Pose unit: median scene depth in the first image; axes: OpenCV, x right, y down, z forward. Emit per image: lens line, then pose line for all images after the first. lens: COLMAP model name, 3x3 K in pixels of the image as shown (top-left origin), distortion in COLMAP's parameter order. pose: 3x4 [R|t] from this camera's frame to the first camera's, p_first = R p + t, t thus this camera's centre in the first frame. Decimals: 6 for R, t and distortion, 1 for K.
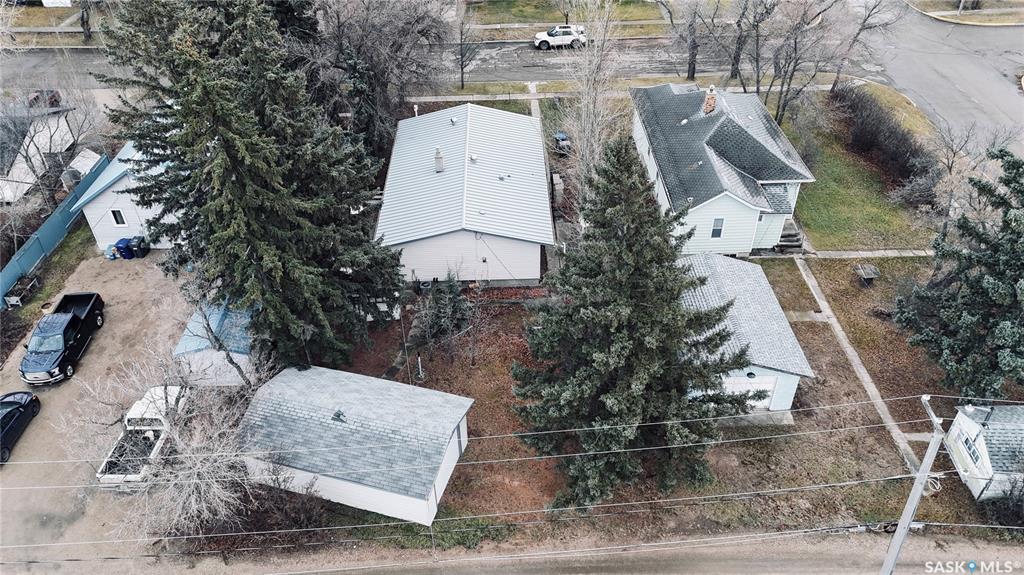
lens RADIAL K [[750.2, 0, 512.0], [0, 750.2, 287.5], [0, 0, 1]] dist [0.041394, -0.005033]
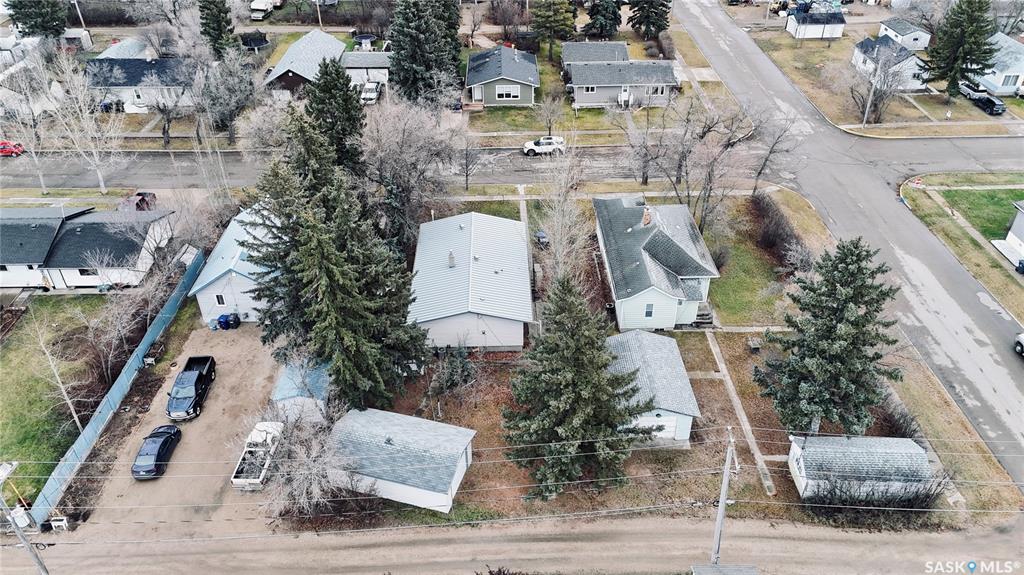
lens RADIAL K [[718.5, 0, 512.0], [0, 718.5, 287.5], [0, 0, 1]] dist [0.058420, -0.001568]
pose [[0.999962, 0.006135, 0.006243, 0.008421], [-0.005730, 0.998006, -0.062861, -0.040531], [-0.006616, 0.062822, 0.998003, -0.391303]]
